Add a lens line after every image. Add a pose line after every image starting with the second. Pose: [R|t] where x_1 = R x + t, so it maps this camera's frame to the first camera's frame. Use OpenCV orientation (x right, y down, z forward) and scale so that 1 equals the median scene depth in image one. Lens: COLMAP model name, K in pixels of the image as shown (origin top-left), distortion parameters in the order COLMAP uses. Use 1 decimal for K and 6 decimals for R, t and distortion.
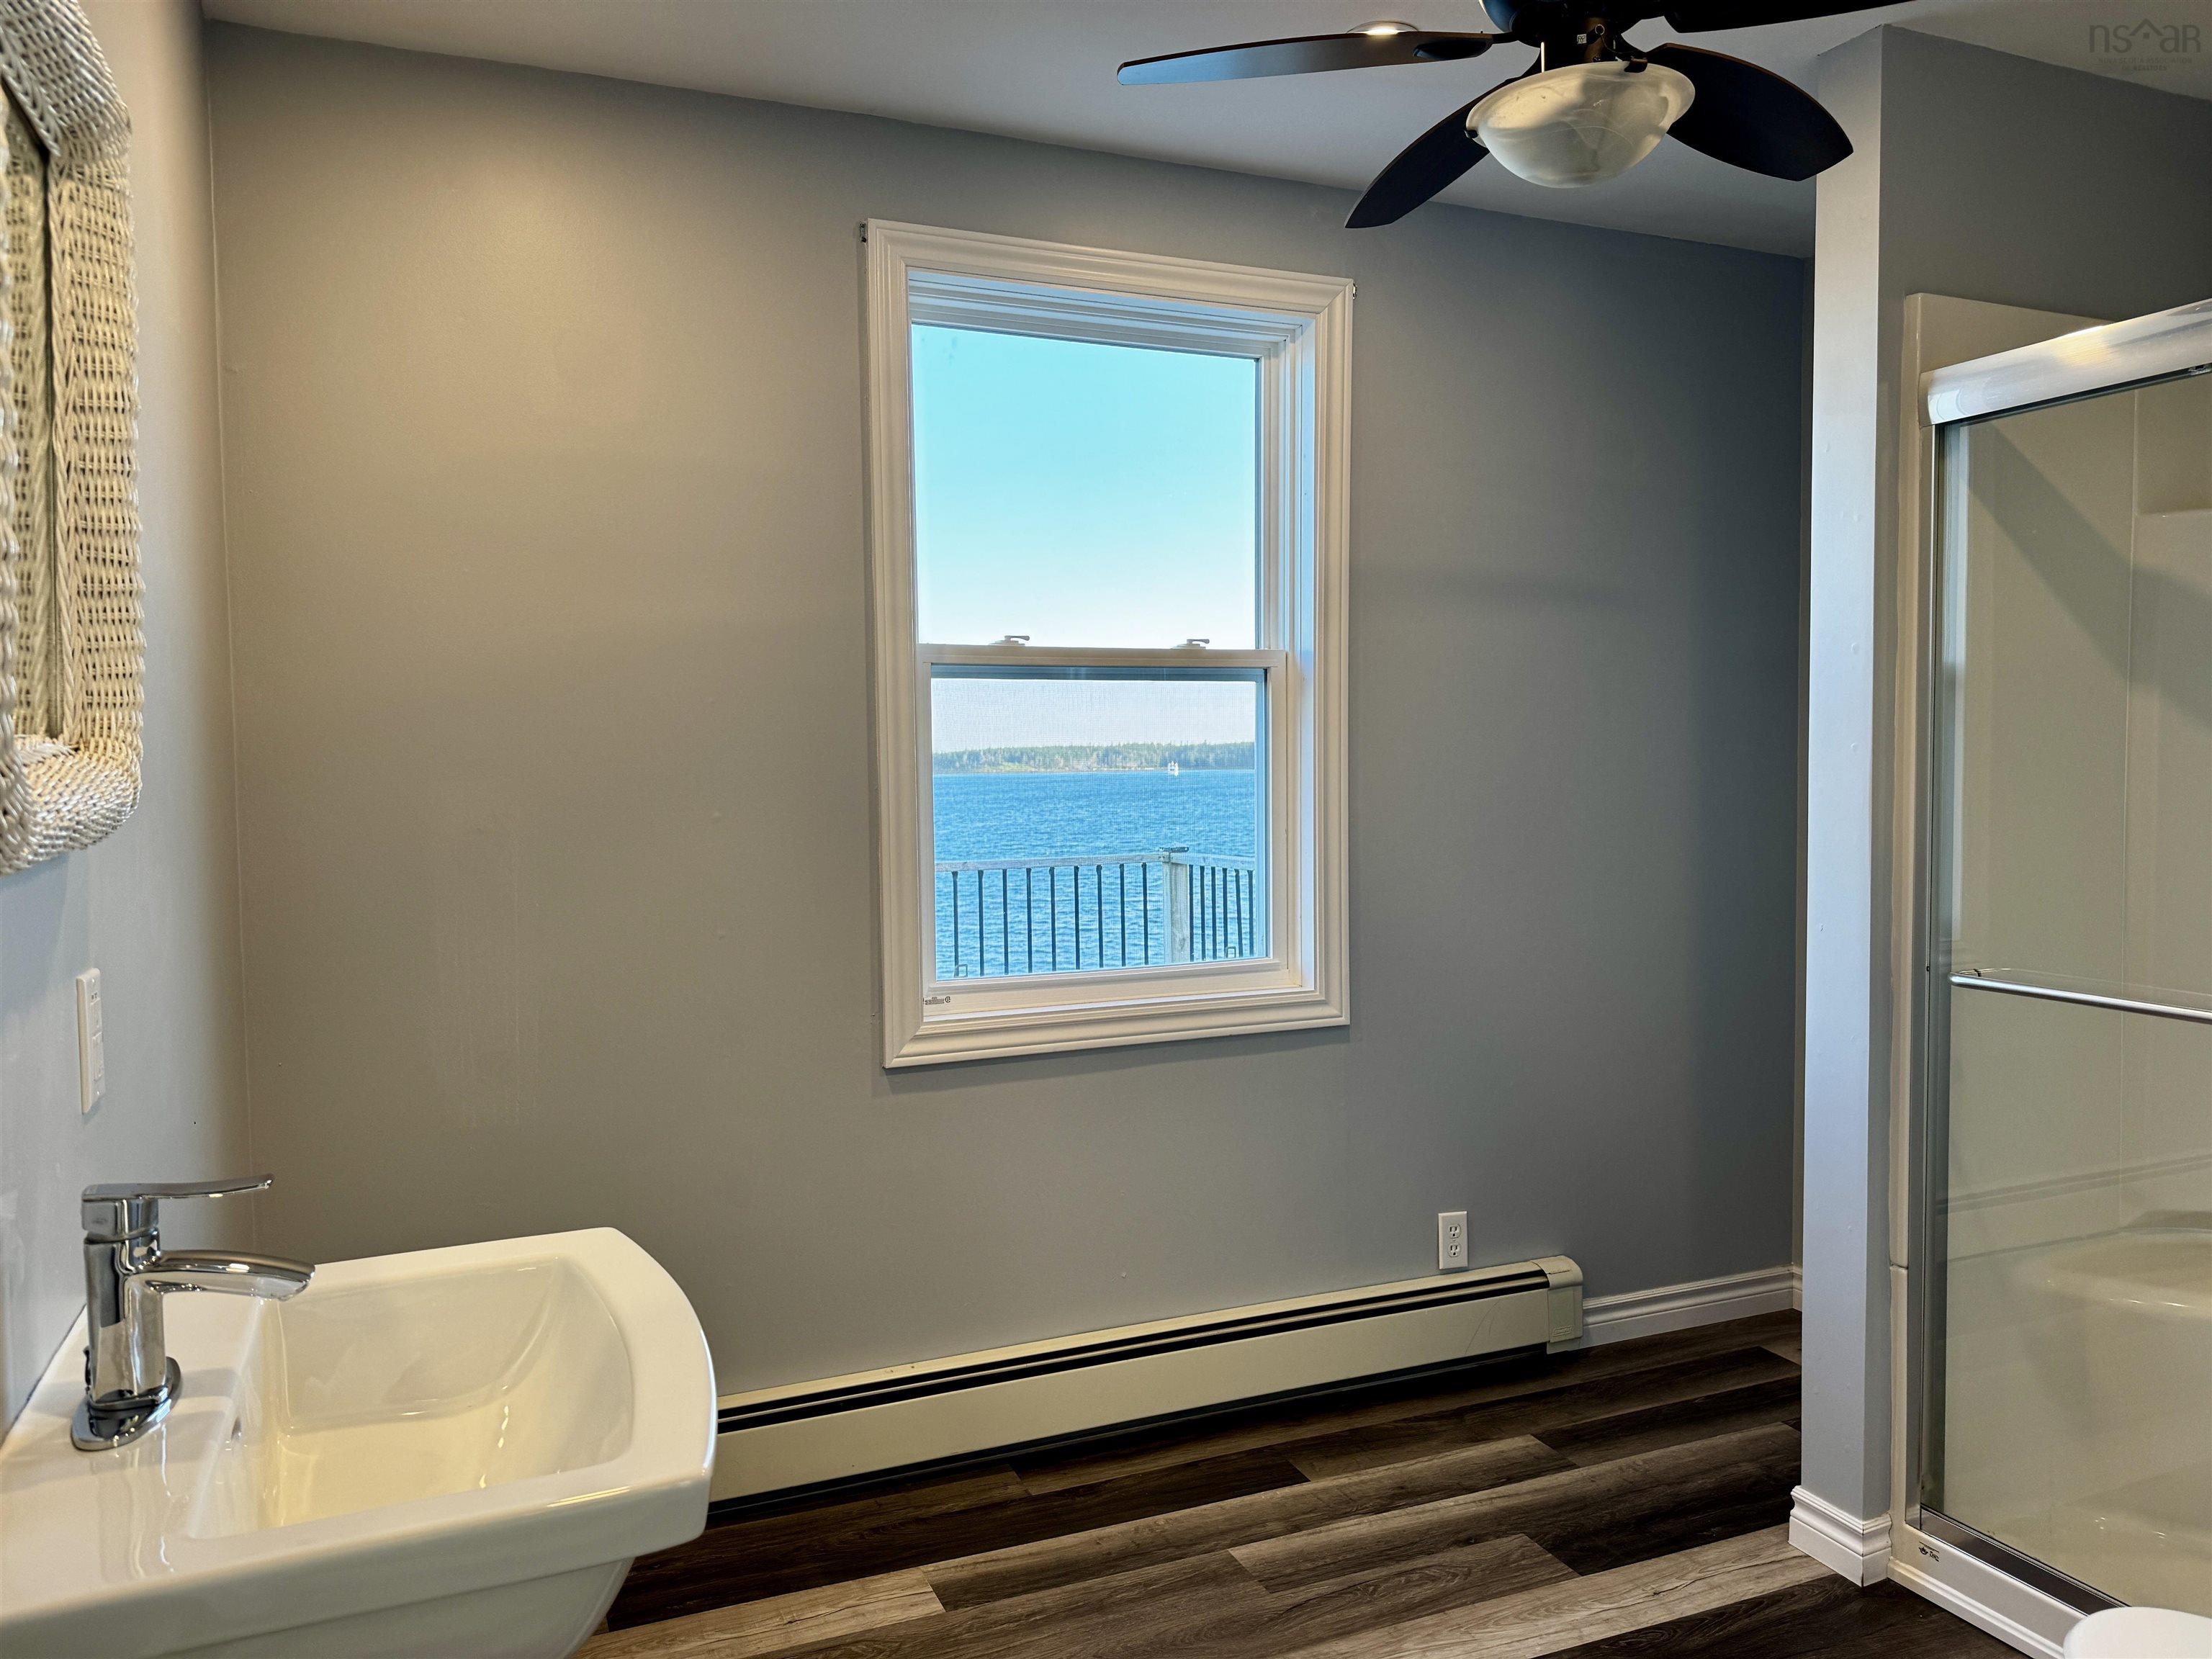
lens RADIAL K [[1567.7, 0, 1106.0], [0, 1567.7, 829.5], [0, 0, 1]] dist [0.035502, -0.038636]
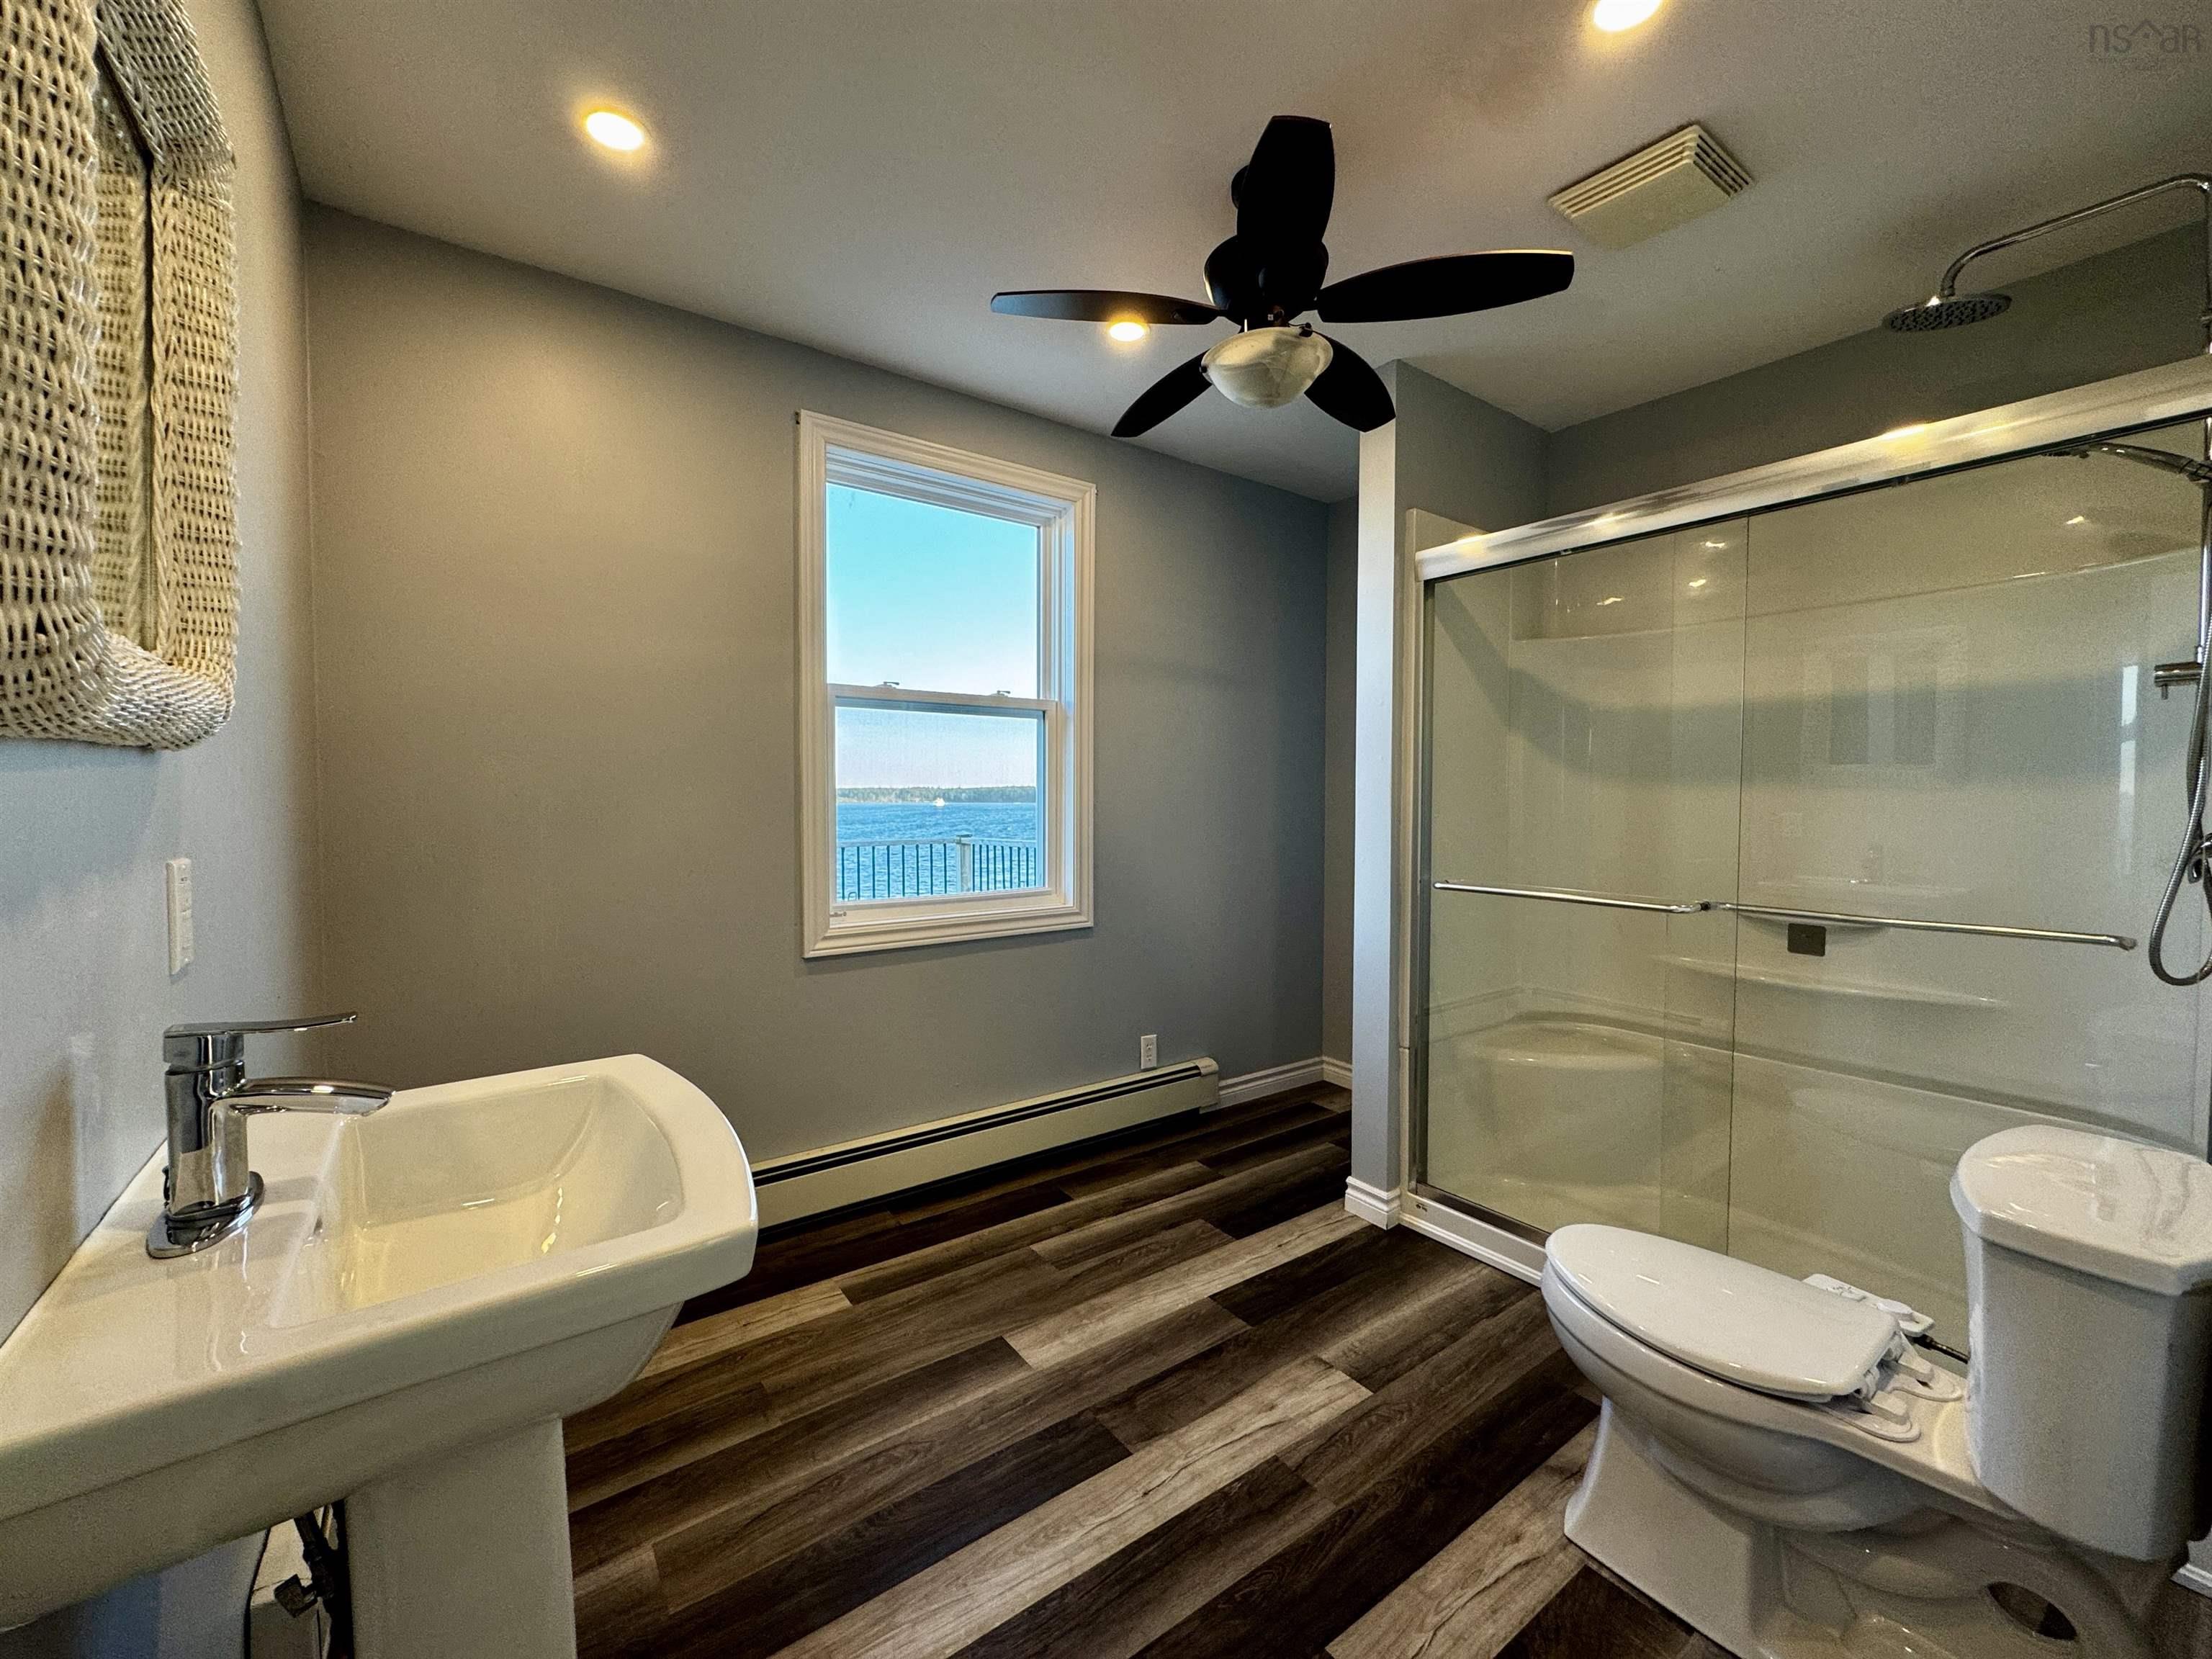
lens RADIAL K [[878.7, 0, 1102.6], [0, 878.7, 823.2], [0, 0, 1]] dist [-0.000936, -0.000087]
pose [[0.973768, 0.006457, 0.227452, -0.061645], [-0.002259, 0.999822, -0.018710, 0.041868], [-0.227533, 0.017705, 0.973609, 0.104744]]
